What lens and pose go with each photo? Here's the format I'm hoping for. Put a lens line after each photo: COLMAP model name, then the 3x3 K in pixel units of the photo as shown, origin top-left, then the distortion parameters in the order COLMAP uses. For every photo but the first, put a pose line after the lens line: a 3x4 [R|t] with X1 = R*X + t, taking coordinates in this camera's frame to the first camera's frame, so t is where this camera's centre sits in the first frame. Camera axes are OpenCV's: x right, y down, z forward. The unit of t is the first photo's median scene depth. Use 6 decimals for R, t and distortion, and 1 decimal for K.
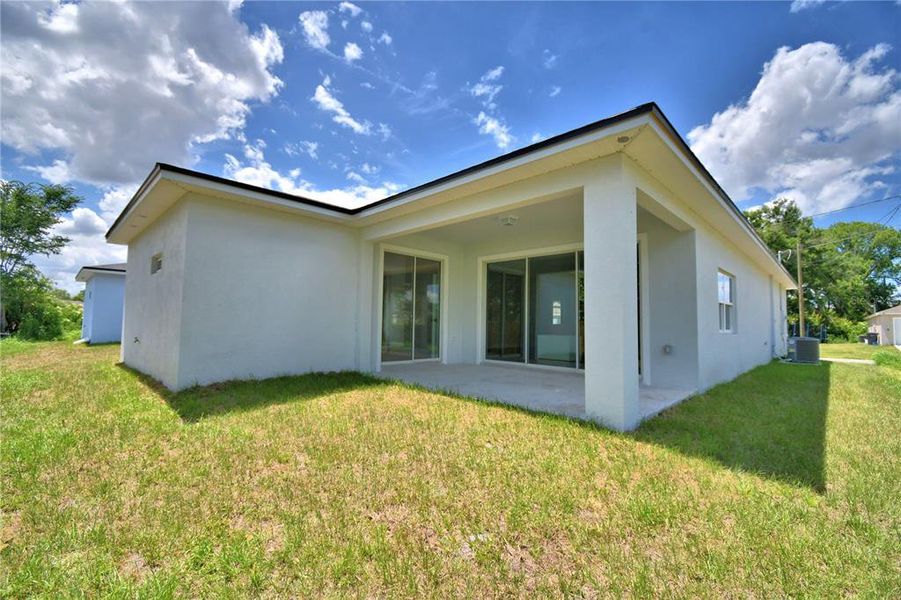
lens RADIAL K [[413.2, 0, 450.5], [0, 413.2, 300.0], [0, 0, 1]] dist [0.005243, -0.019528]
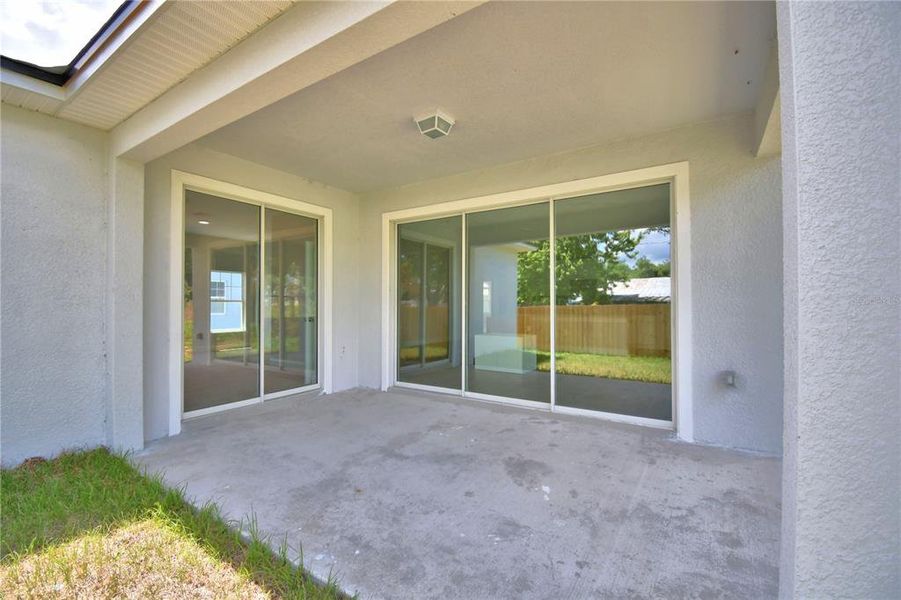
lens RADIAL K [[413.2, 0, 450.5], [0, 413.2, 300.0], [0, 0, 1]] dist [0.005243, -0.019528]
pose [[0.981597, -0.014603, 0.190406, 0.048800], [0.004546, 0.998576, 0.053150, -0.009731], [-0.190911, -0.051306, 0.980266, 0.393992]]
